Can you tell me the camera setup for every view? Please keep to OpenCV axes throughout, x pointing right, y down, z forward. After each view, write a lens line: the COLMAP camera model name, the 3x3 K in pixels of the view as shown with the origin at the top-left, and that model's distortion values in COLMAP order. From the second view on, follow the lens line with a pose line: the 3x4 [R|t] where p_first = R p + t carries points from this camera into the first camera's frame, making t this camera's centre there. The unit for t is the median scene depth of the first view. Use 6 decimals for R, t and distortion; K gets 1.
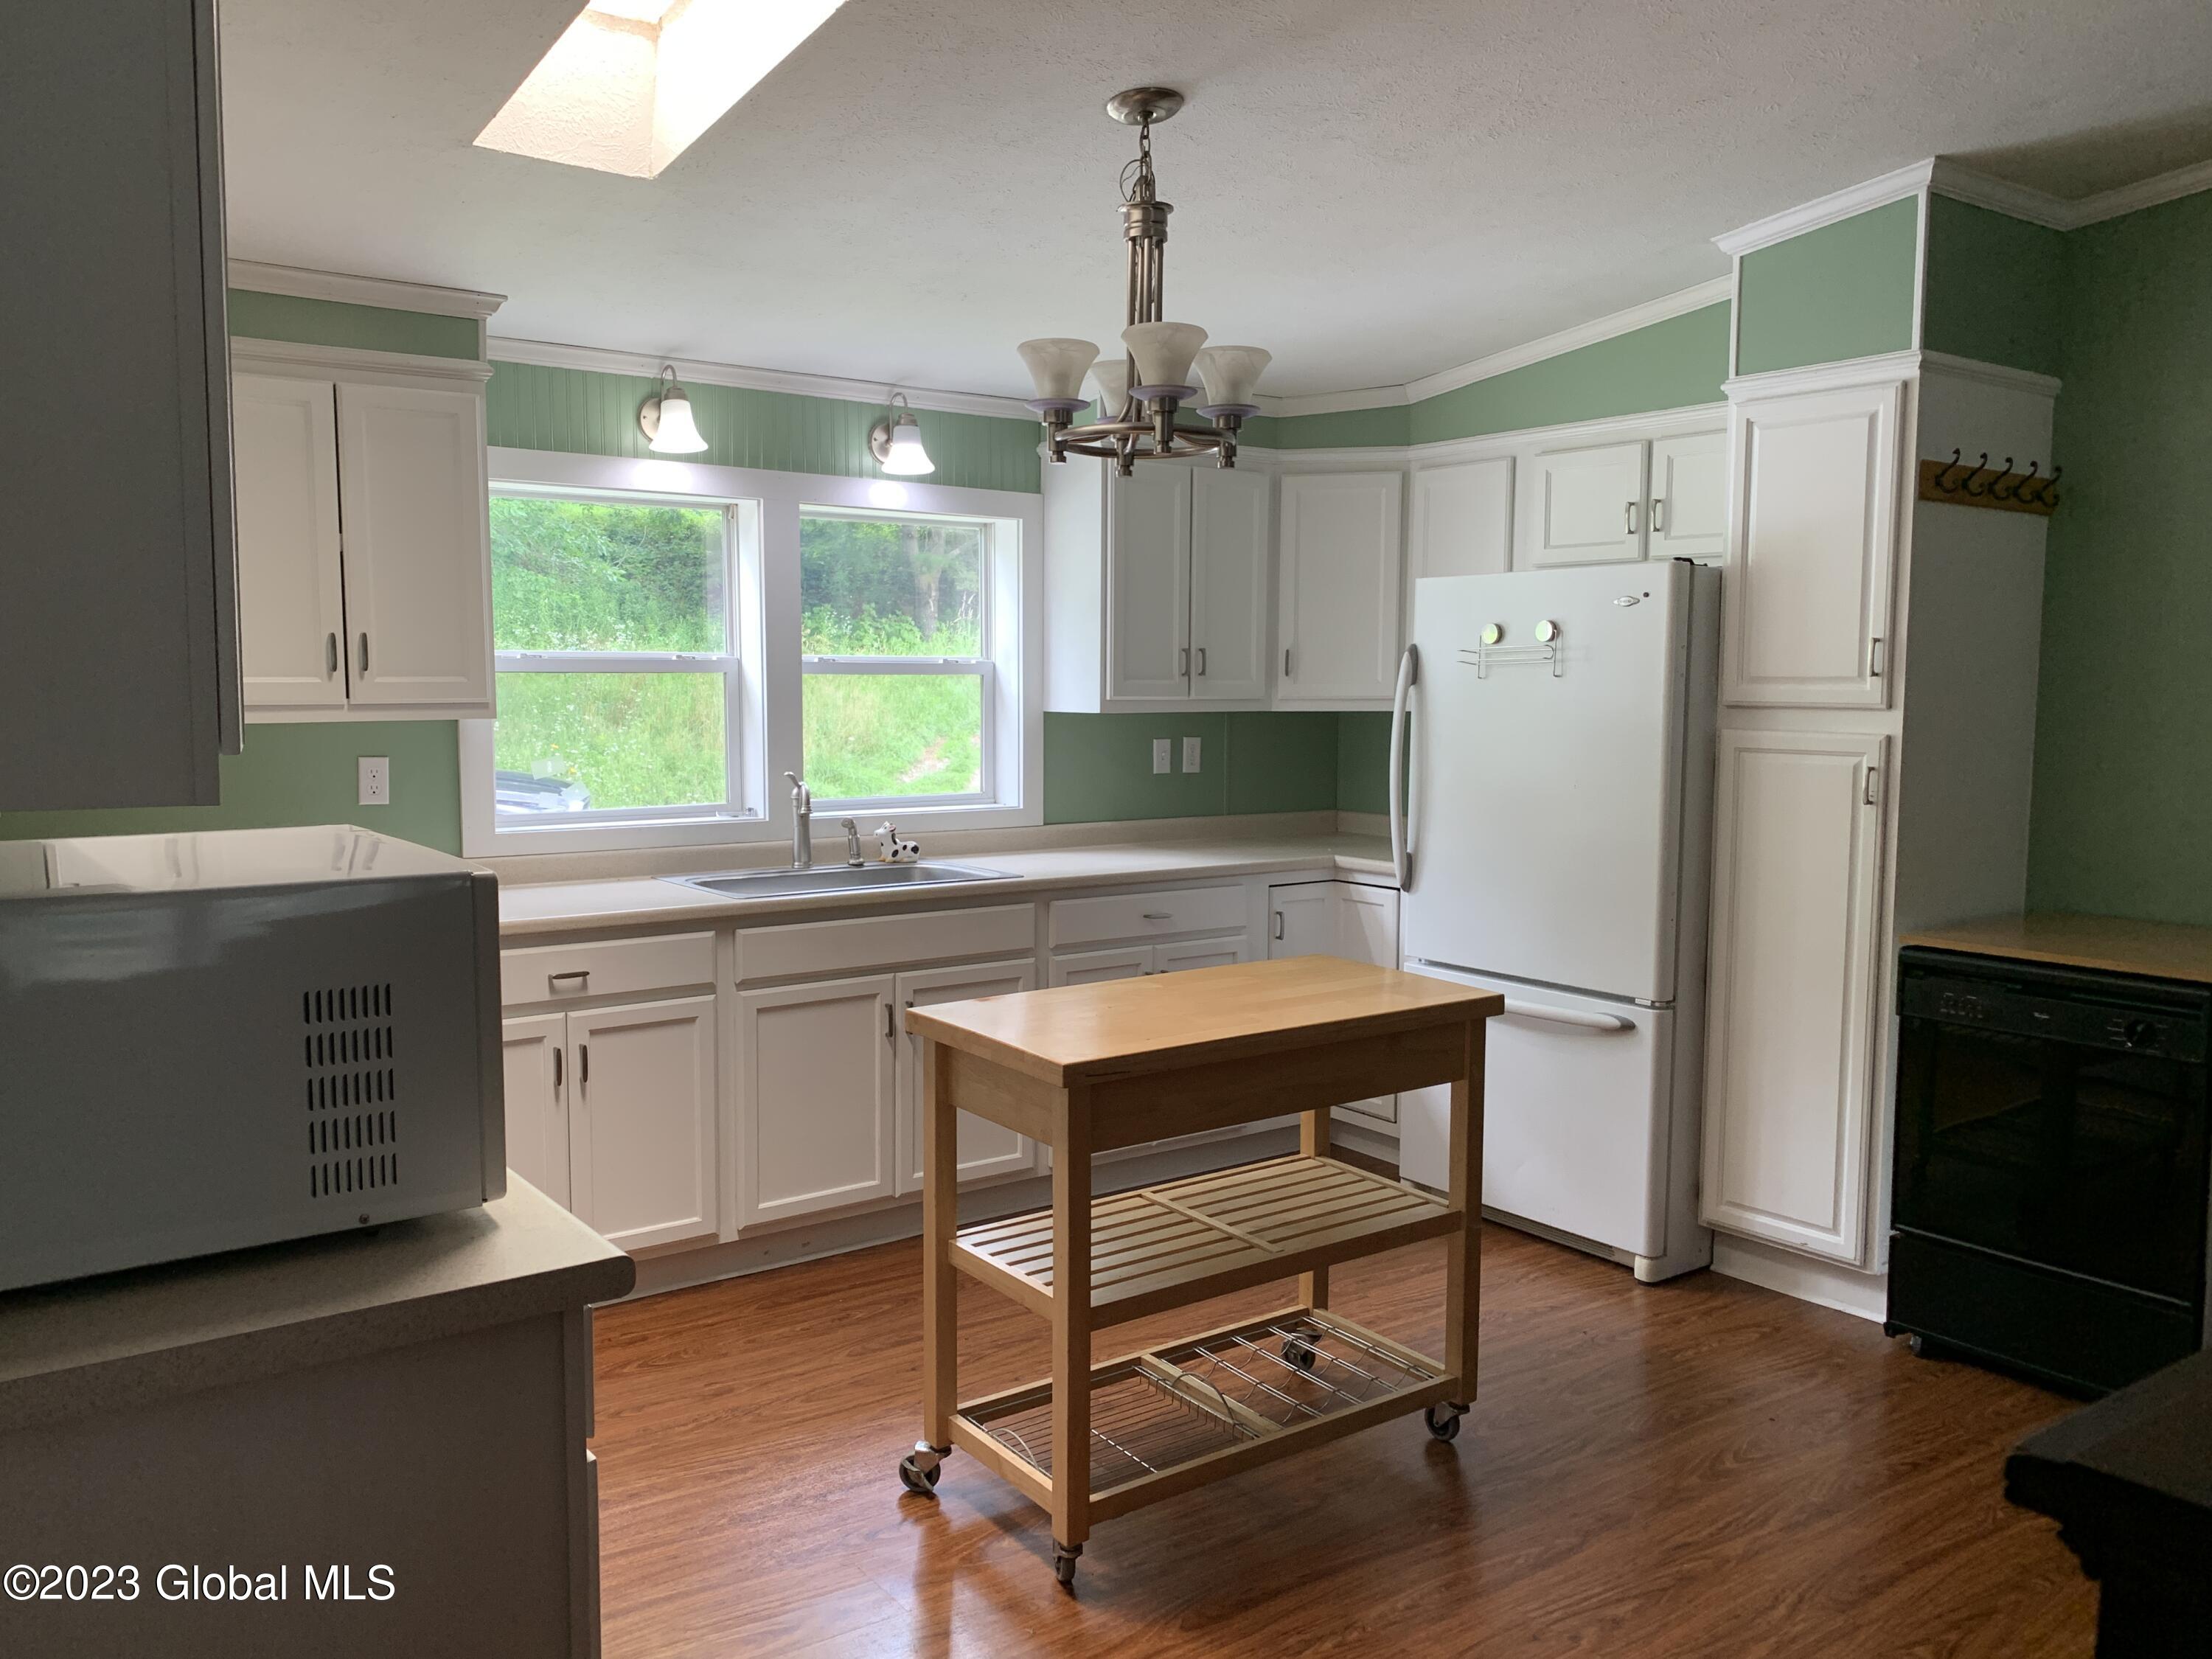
lens RADIAL K [[1706.0, 0, 1105.8], [0, 1706.0, 817.9], [0, 0, 1]] dist [0.028817, -0.026549]
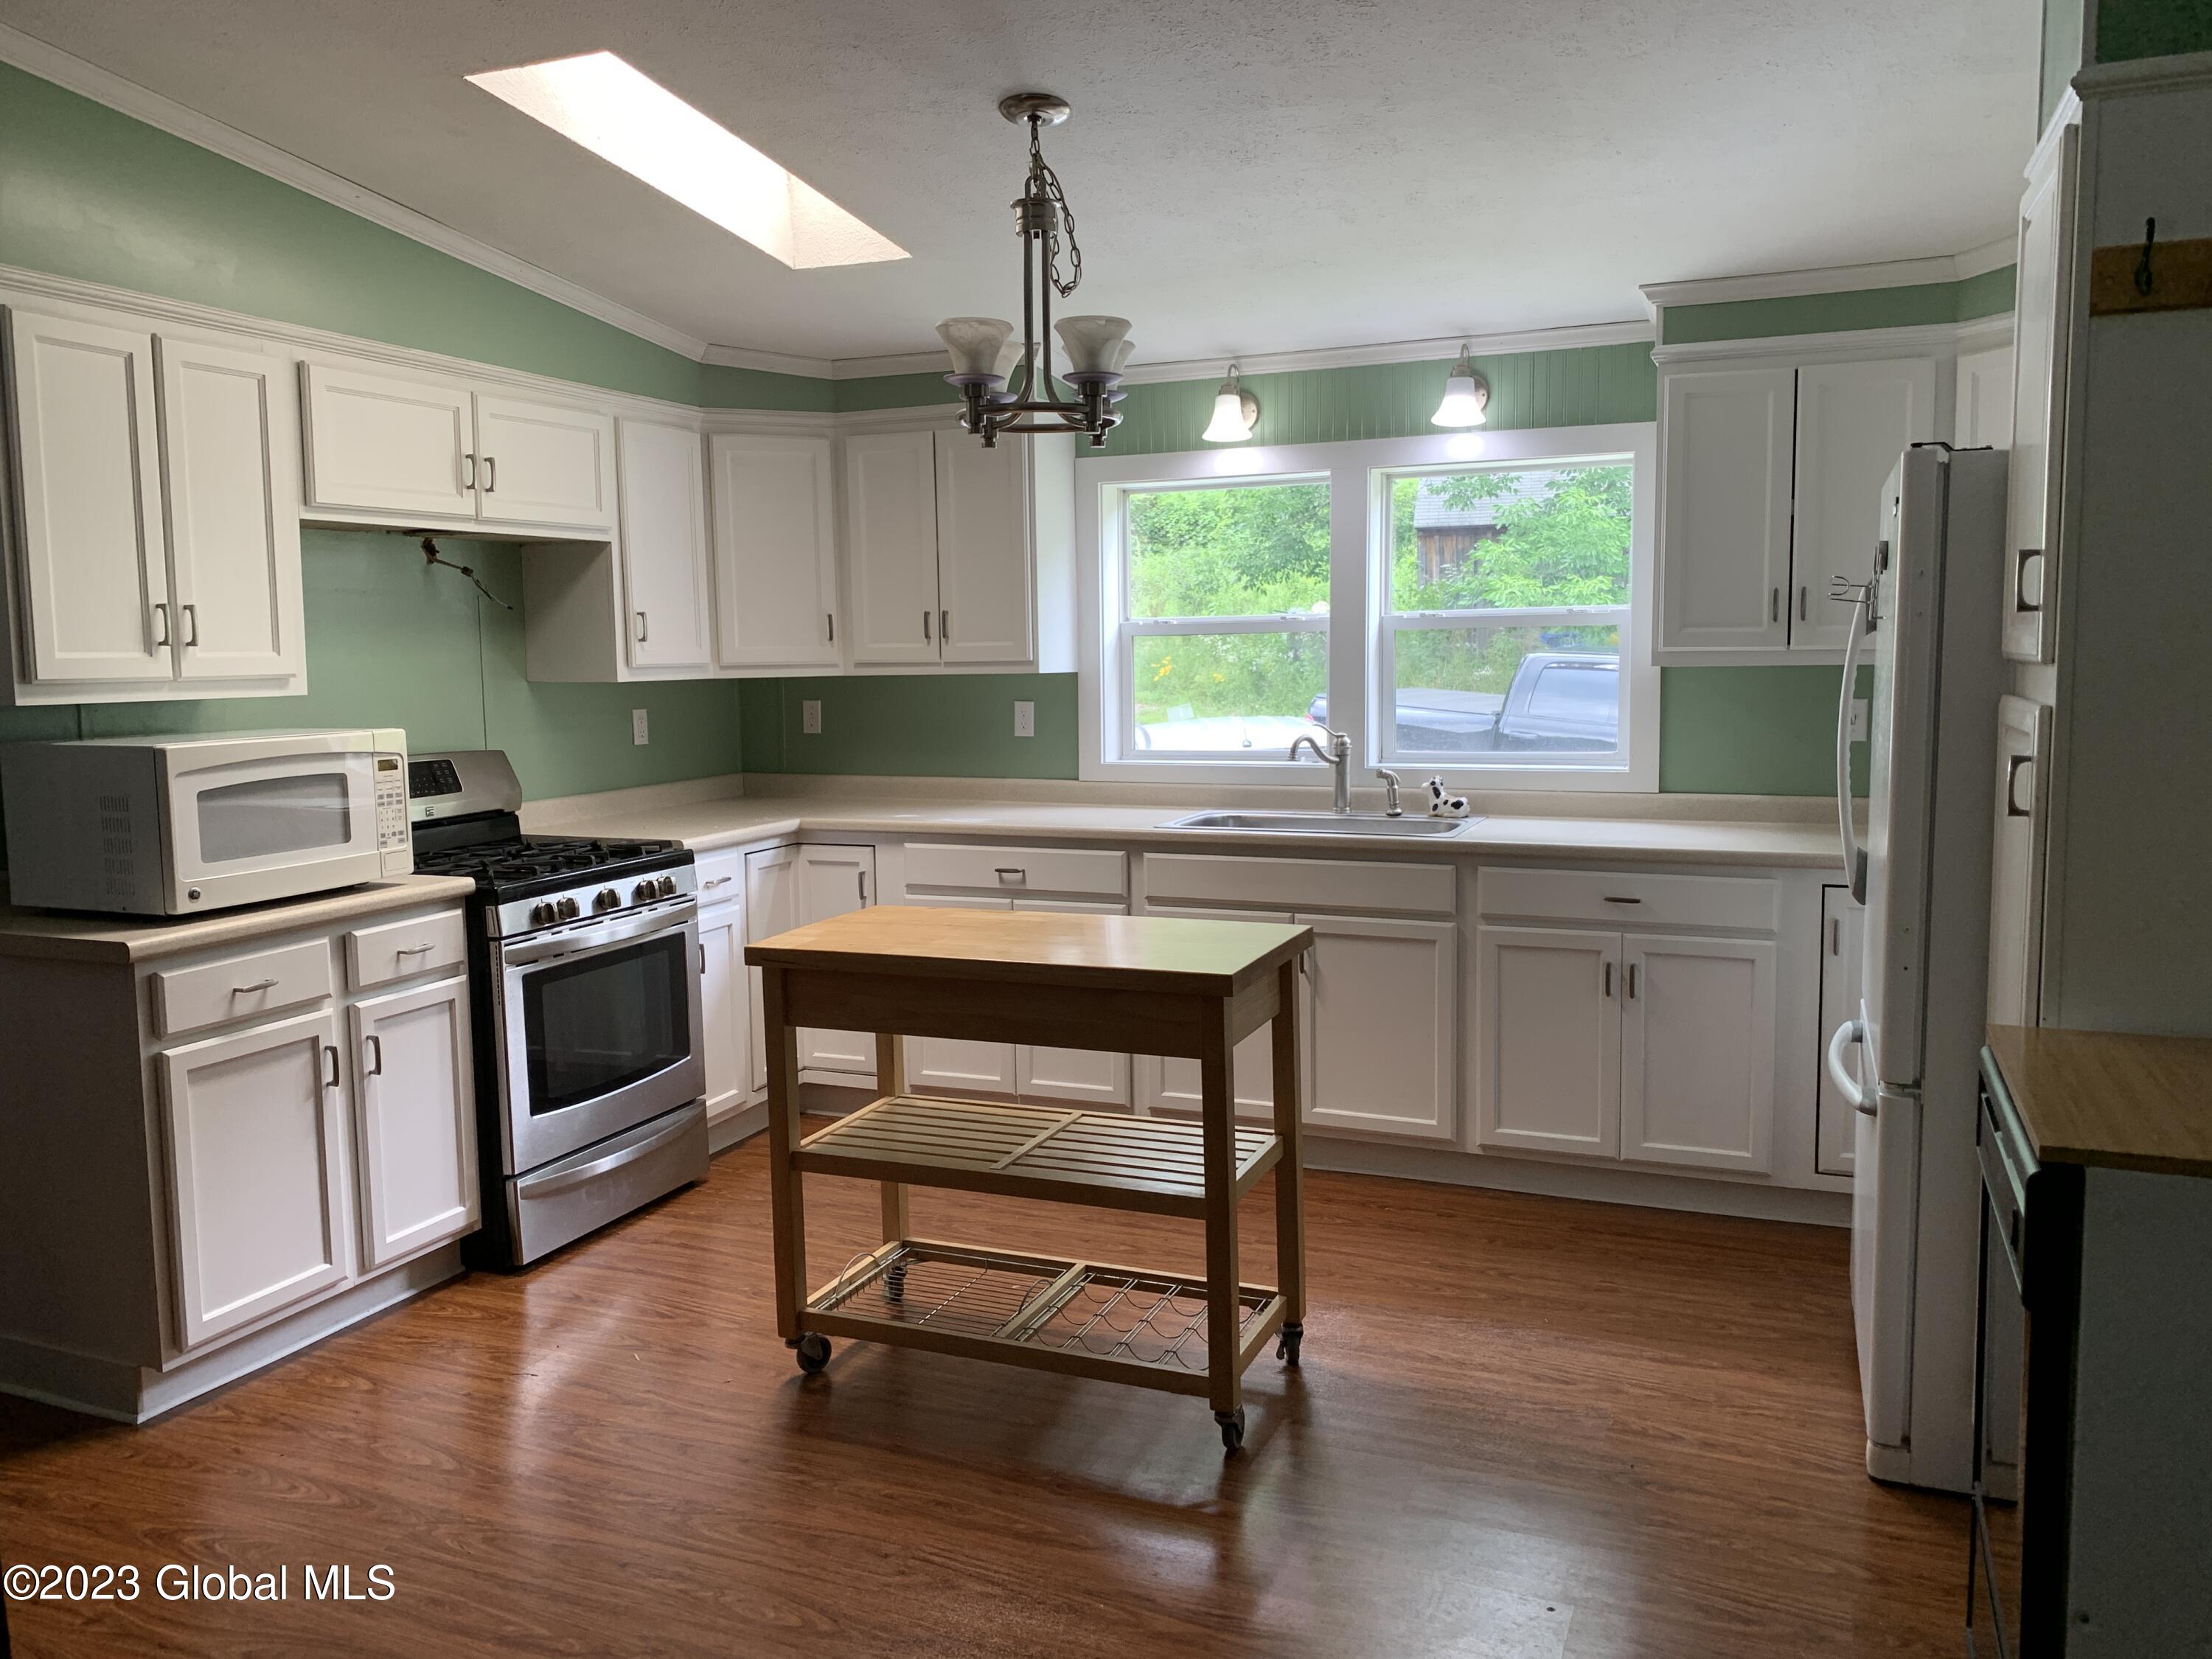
lens RADIAL K [[1706.0, 0, 1096.5], [0, 1706.0, 817.6], [0, 0, 1]] dist [0.028817, -0.026549]
pose [[0.515808, 0.075160, -0.853401, 0.669238], [-0.052229, 0.997050, 0.056243, -0.020523], [0.855111, 0.015562, 0.518212, 0.320647]]
